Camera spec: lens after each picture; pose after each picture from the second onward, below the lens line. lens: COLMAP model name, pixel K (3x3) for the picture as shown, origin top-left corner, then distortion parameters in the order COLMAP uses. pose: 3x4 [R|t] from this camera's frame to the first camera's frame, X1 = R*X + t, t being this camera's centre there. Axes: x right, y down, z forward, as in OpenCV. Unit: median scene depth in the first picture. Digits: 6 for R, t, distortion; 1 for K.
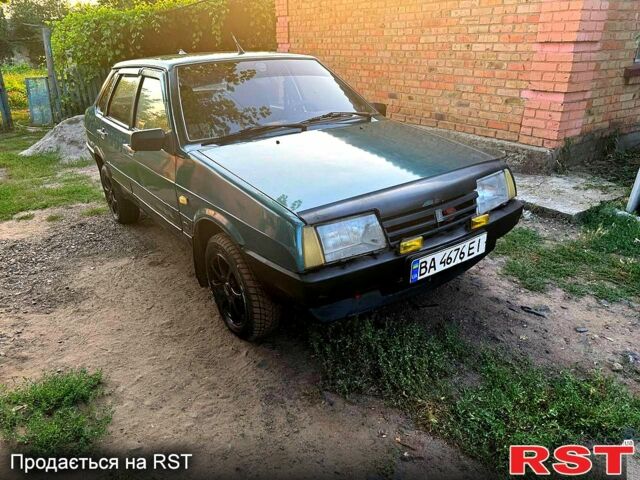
lens RADIAL K [[467.8, 0, 320.0], [0, 467.8, 240.0], [0, 0, 1]] dist [0.013995, -0.003442]
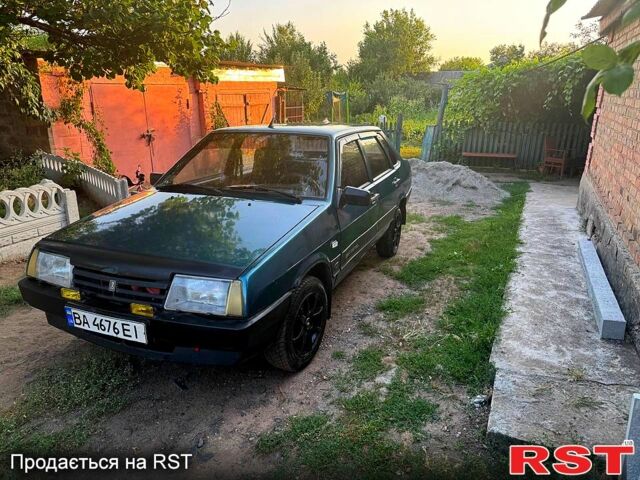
lens RADIAL K [[467.8, 0, 320.0], [0, 467.8, 240.0], [0, 0, 1]] dist [0.013995, -0.003442]
pose [[0.499013, 0.262568, -0.825860, 1.385087], [-0.332097, 0.938181, 0.097614, -0.425242], [0.800436, 0.225555, 0.555362, 0.746280]]
